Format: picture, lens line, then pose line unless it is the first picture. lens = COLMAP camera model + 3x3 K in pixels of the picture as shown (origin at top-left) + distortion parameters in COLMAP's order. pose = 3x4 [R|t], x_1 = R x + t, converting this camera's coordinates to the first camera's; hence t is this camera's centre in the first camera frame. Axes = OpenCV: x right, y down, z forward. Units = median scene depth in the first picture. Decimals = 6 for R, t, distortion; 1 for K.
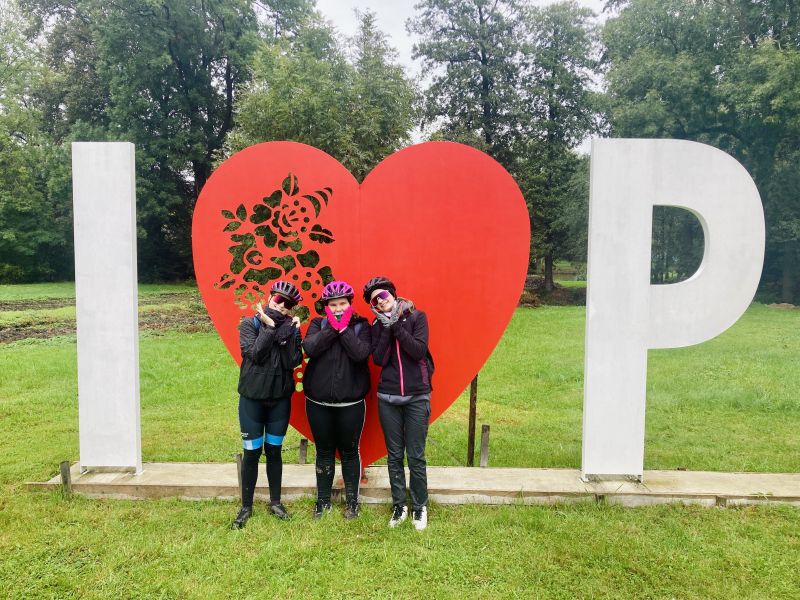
lens RADIAL K [[643.4, 0, 400.0], [0, 643.4, 300.0], [0, 0, 1]] dist [0.019326, -0.005041]
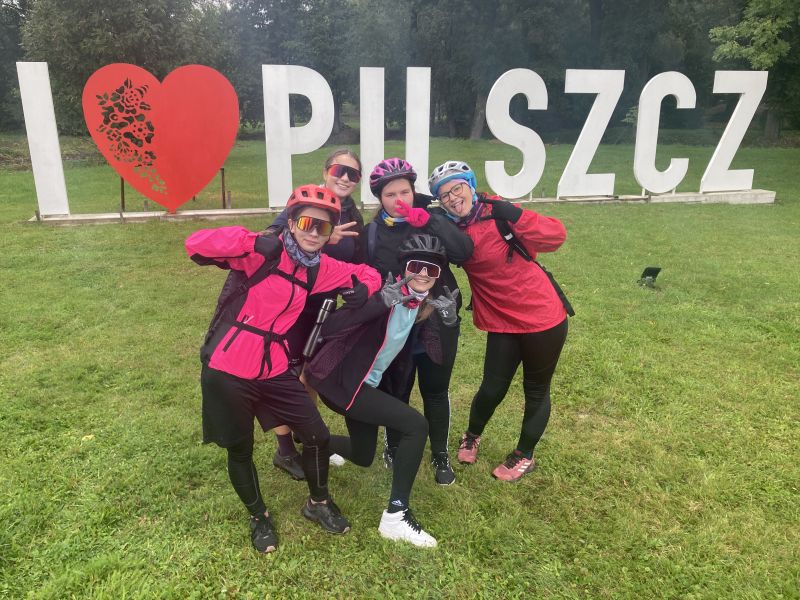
lens RADIAL K [[677.0, 0, 381.2], [0, 677.0, 301.5], [0, 0, 1]] dist [0.009428, 0.014114]
pose [[0.969707, -0.074713, 0.232565, 0.010021], [0.020640, 0.973733, 0.226757, 0.005477], [-0.243398, -0.215088, 0.945777, -0.208632]]
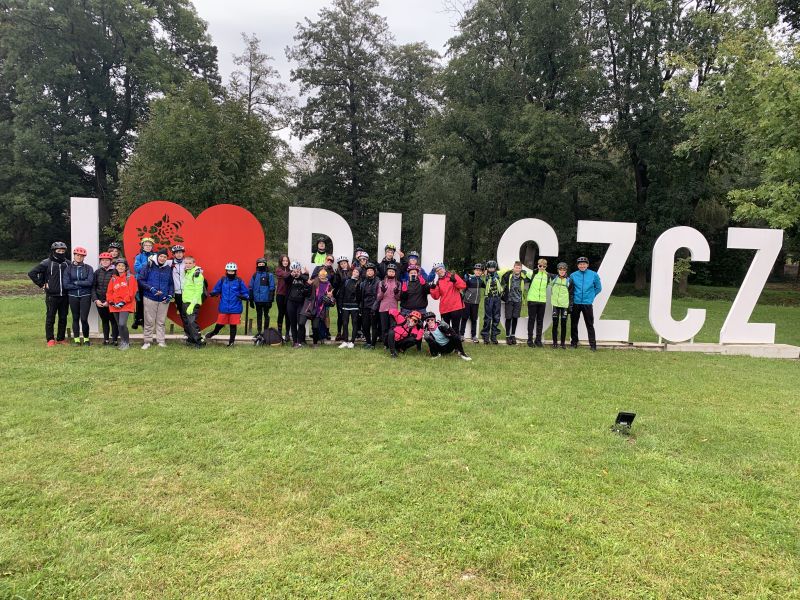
lens RADIAL K [[631.1, 0, 400.0], [0, 631.1, 300.0], [0, 0, 1]] dist [0.031774, -0.005582]
pose [[0.987741, 0.018608, 0.154987, 0.044781], [-0.021168, 0.999665, 0.014888, 0.010153], [-0.154658, -0.017986, 0.987804, -0.200587]]
